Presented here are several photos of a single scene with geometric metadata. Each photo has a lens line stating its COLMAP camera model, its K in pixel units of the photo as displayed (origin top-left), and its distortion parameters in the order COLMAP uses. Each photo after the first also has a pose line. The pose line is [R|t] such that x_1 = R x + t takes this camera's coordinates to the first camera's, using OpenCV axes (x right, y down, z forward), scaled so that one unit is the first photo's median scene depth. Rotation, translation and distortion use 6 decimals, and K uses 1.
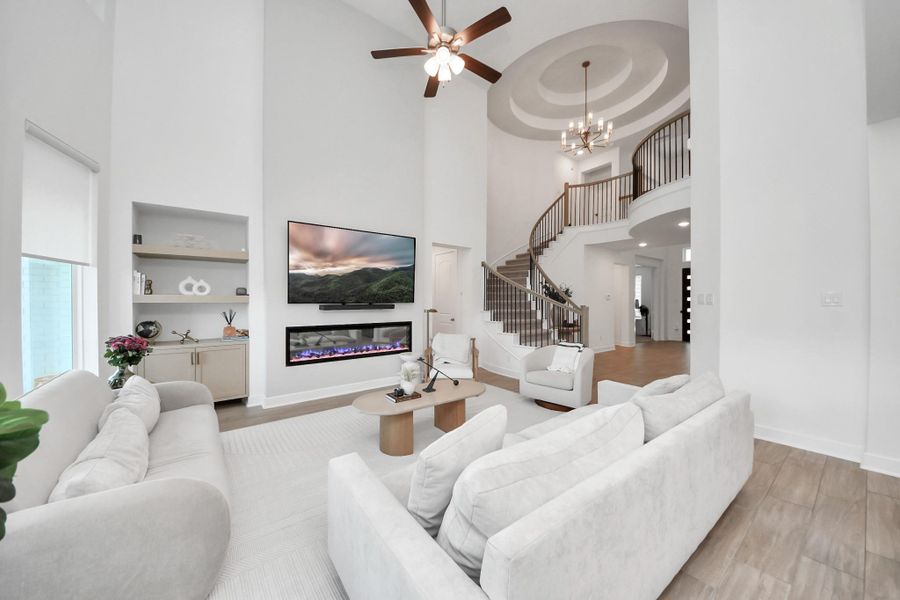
lens RADIAL K [[321.1, 0, 448.9], [0, 321.1, 303.1], [0, 0, 1]] dist [0.034025, -0.024309]
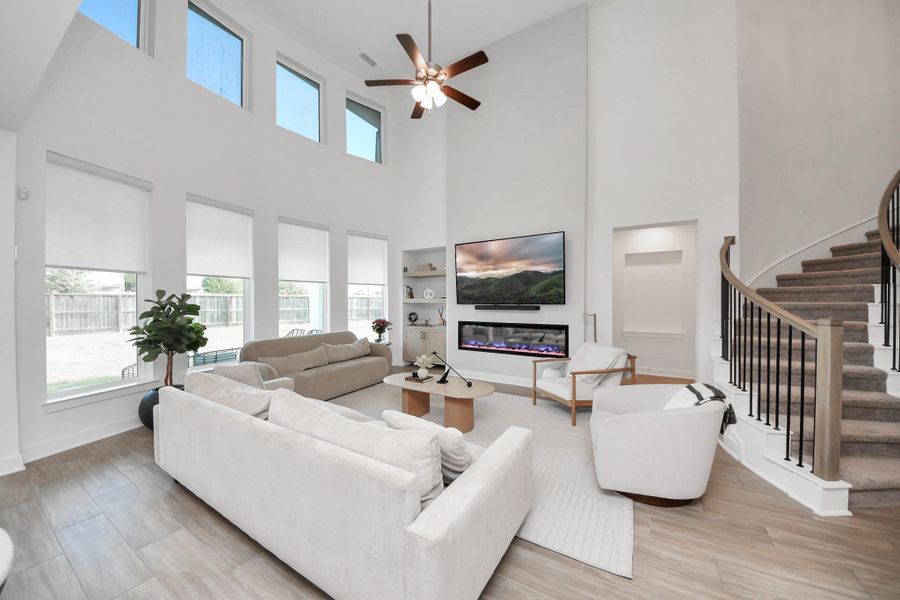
lens RADIAL K [[321.8, 0, 449.6], [0, 321.8, 302.8], [0, 0, 1]] dist [0.007683, -0.010698]
pose [[0.372760, 0.008236, -0.927891, 0.767956], [-0.003297, 0.999966, 0.007551, -0.014097], [0.927922, 0.000245, 0.372775, 0.460497]]
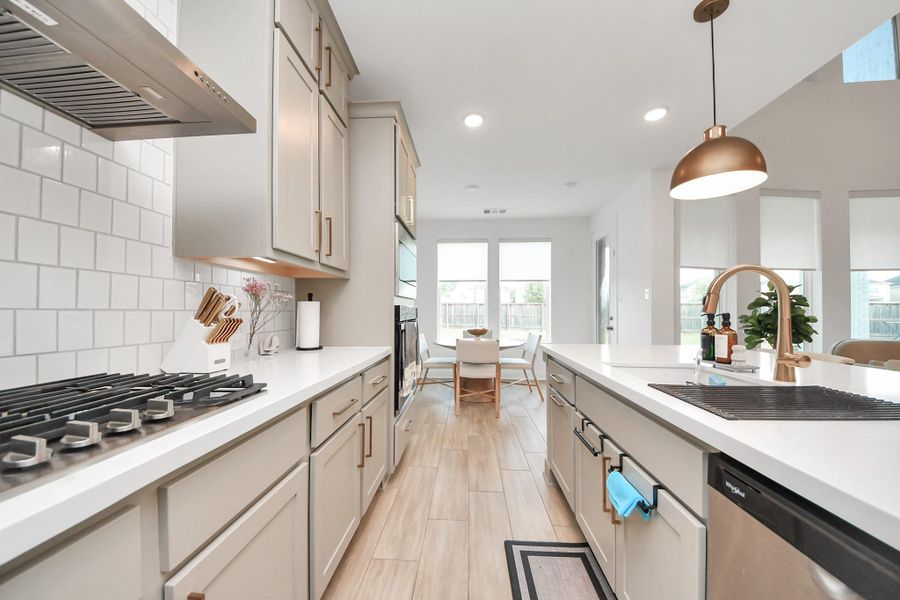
lens RADIAL K [[321.1, 0, 448.9], [0, 321.1, 303.1], [0, 0, 1]] dist [0.034025, -0.024309]
pose [[-0.648391, -0.019603, -0.761055, 0.927900], [-0.007119, 0.999781, -0.019687, 0.040673], [0.761274, -0.007347, -0.648388, 0.013246]]
